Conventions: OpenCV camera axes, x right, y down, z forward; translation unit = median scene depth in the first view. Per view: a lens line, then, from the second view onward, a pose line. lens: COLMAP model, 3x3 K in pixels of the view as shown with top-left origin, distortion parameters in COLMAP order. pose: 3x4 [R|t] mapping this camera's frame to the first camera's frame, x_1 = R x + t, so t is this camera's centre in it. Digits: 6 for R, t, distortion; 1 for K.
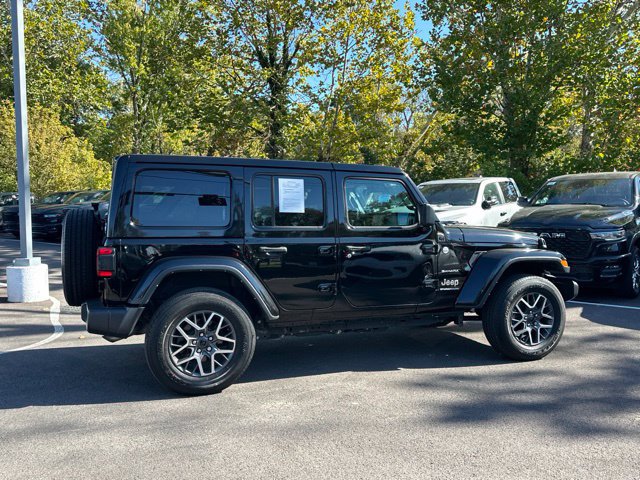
lens RADIAL K [[548.7, 0, 316.9], [0, 548.7, 241.2], [0, 0, 1]] dist [0.118377, -0.207002]
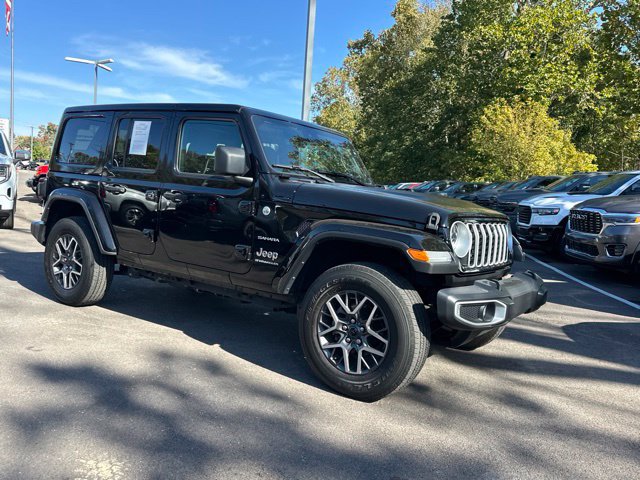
lens RADIAL K [[547.5, 0, 317.7], [0, 547.5, 250.7], [0, 0, 1]] dist [0.122716, -0.216283]
pose [[0.567398, 0.127870, -0.813455, 0.995178], [-0.117283, 0.990347, 0.073869, 0.007100], [0.815048, 0.053491, 0.576918, 0.691883]]
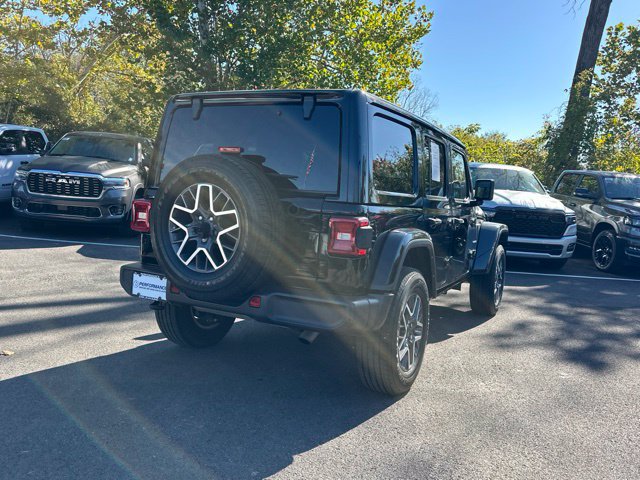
lens RADIAL K [[547.5, 0, 317.7], [0, 547.5, 250.7], [0, 0, 1]] dist [0.122716, -0.216283]
pose [[0.731601, -0.020949, 0.681412, -0.820923], [-0.034287, 0.997132, 0.067468, 0.008269], [-0.680871, -0.072723, 0.728784, 0.456737]]
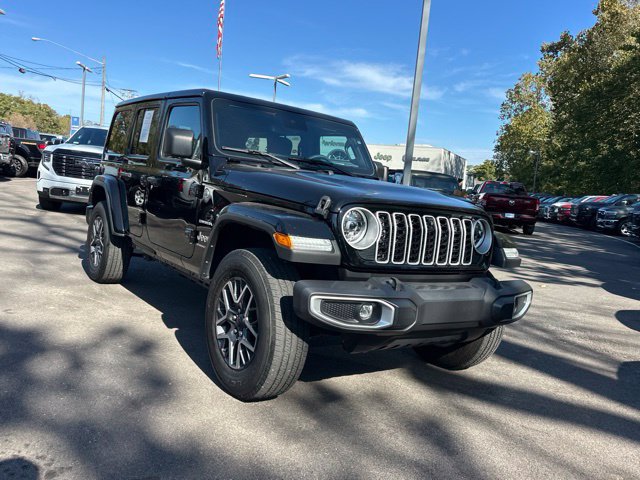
lens RADIAL K [[548.7, 0, 316.9], [0, 548.7, 241.2], [0, 0, 1]] dist [0.118377, -0.207002]
pose [[0.259363, 0.121605, -0.958094, 1.099377], [-0.153866, 0.984573, 0.083313, -0.006177], [0.953444, 0.125810, 0.274072, 1.049172]]
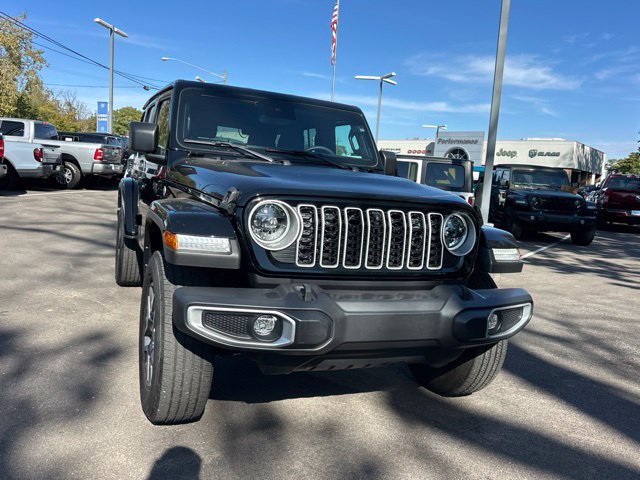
lens RADIAL K [[548.7, 0, 316.9], [0, 548.7, 241.2], [0, 0, 1]] dist [0.118377, -0.207002]
pose [[0.040680, 0.115244, -0.992504, 1.032207], [-0.125949, 0.985994, 0.109325, -0.023529], [0.991202, 0.120558, 0.054625, 1.282752]]
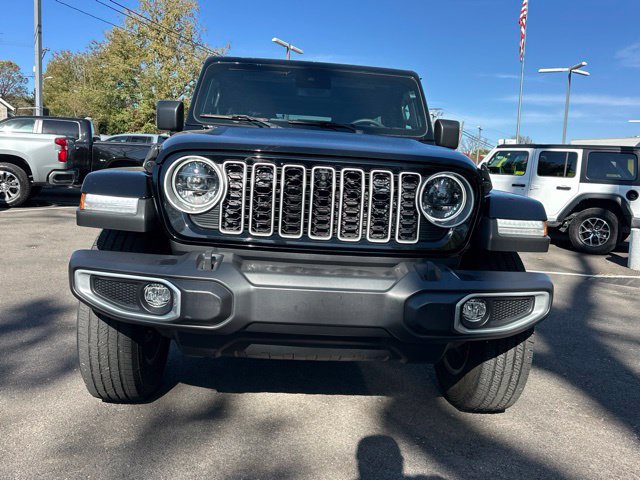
lens RADIAL K [[552.2, 0, 320.0], [0, 552.2, 240.0], [0, 0, 1]] dist [0.019328, 0.003512]
pose [[-0.287657, 0.094384, -0.953071, 0.918779], [-0.100337, 0.986686, 0.127996, 0.000193], [0.952463, 0.132447, -0.274357, 1.502776]]
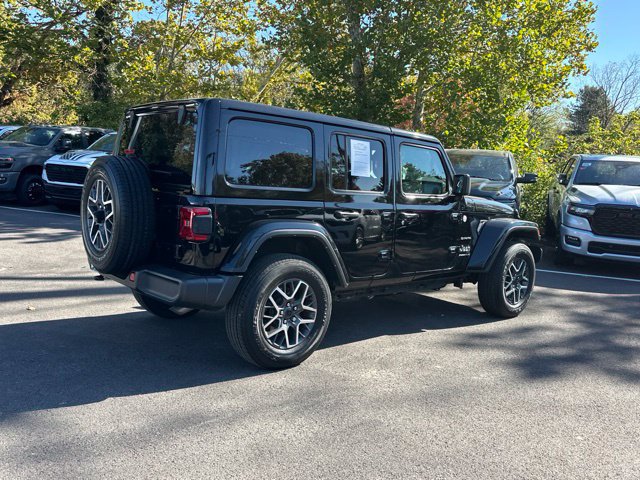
lens RADIAL K [[548.7, 0, 316.9], [0, 548.7, 241.2], [0, 0, 1]] dist [0.118377, -0.207002]
pose [[0.927363, 0.014299, 0.373889, -0.474693], [-0.043305, 0.996656, 0.069295, -0.002068], [-0.371648, -0.080453, 0.924881, 0.131207]]
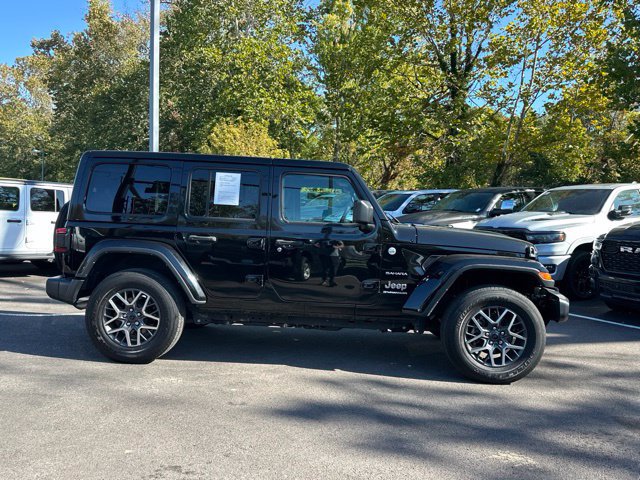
lens RADIAL K [[547.5, 0, 317.7], [0, 547.5, 250.7], [0, 0, 1]] dist [0.122716, -0.216283]
pose [[0.919594, 0.056490, -0.388788, 0.531762], [-0.057378, 0.998309, 0.009337, 0.015613], [0.388658, 0.013722, 0.921280, 0.101660]]
